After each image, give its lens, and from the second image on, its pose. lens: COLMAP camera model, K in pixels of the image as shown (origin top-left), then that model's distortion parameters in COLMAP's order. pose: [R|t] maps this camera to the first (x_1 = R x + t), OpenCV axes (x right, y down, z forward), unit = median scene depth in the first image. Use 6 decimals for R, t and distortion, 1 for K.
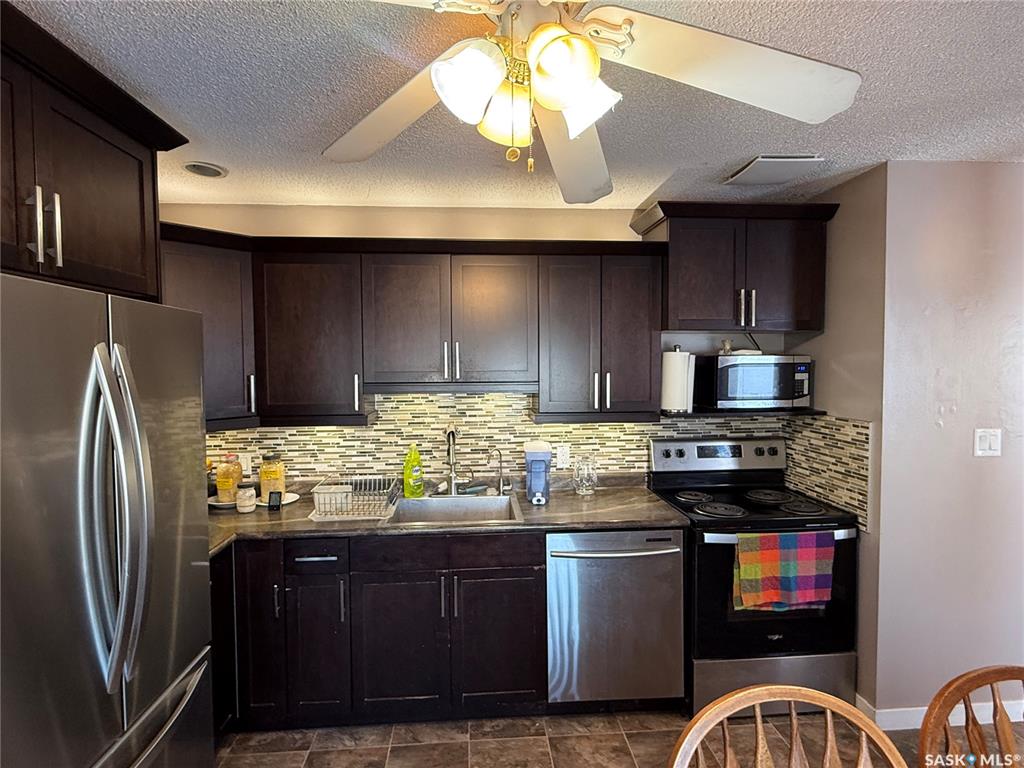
lens RADIAL K [[538.3, 0, 512.0], [0, 538.3, 384.0], [0, 0, 1]] dist [0.003466, -0.000152]
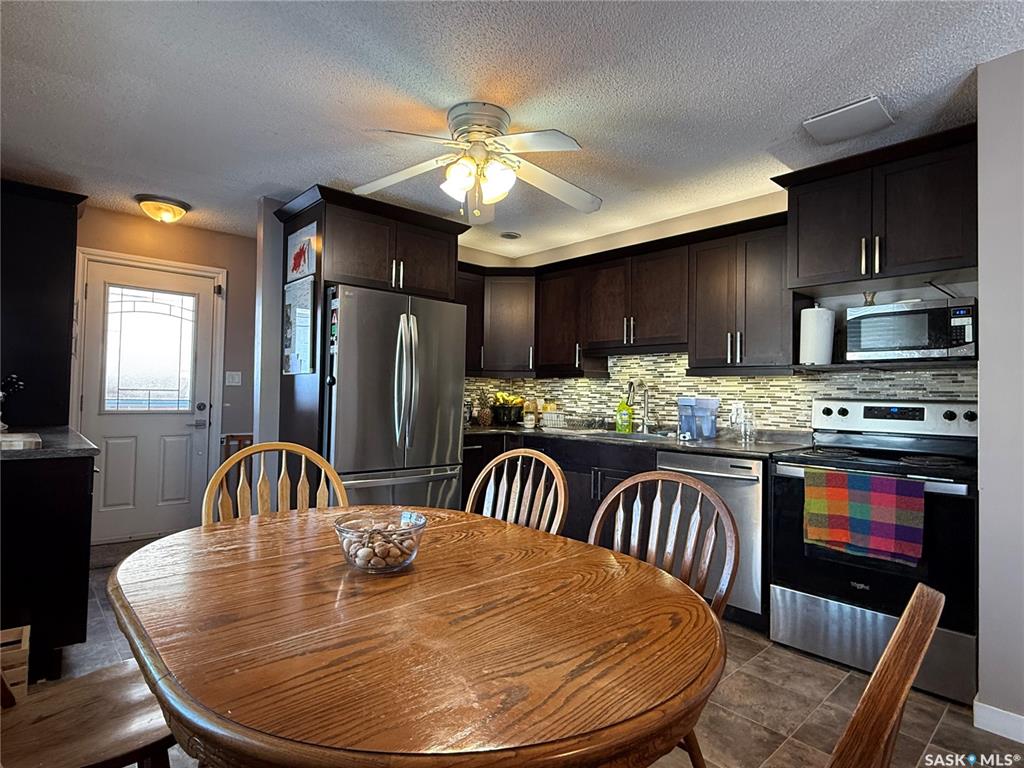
lens RADIAL K [[538.3, 0, 512.0], [0, 538.3, 384.0], [0, 0, 1]] dist [0.003466, -0.000152]
pose [[0.625033, 0.003686, -0.780589, 0.710416], [-0.052152, 0.997952, -0.037047, 0.145983], [0.778854, 0.063865, 0.623945, -0.098079]]
